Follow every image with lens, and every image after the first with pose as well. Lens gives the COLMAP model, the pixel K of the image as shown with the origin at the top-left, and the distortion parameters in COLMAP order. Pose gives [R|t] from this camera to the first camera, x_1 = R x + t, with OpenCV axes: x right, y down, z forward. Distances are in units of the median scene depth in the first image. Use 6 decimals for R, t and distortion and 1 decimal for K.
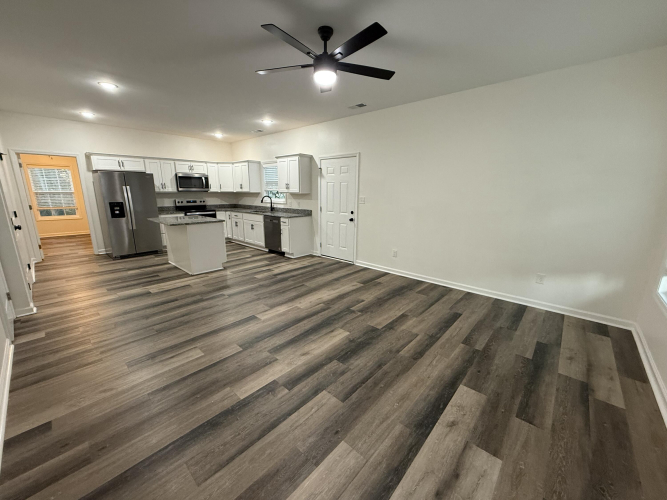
lens RADIAL K [[264.3, 0, 334.6], [0, 264.3, 249.7], [0, 0, 1]] dist [0.002368, -0.000407]
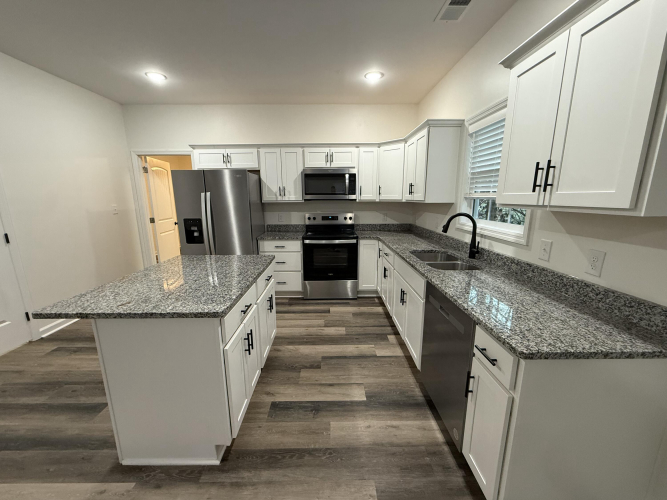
lens RADIAL K [[264.3, 0, 332.6], [0, 264.3, 249.9], [0, 0, 1]] dist [0.002368, -0.000407]
pose [[0.677372, 0.134833, -0.723178, -0.116389], [-0.152488, 0.987443, 0.041274, -0.145119], [0.719662, 0.082318, 0.689427, 0.646329]]
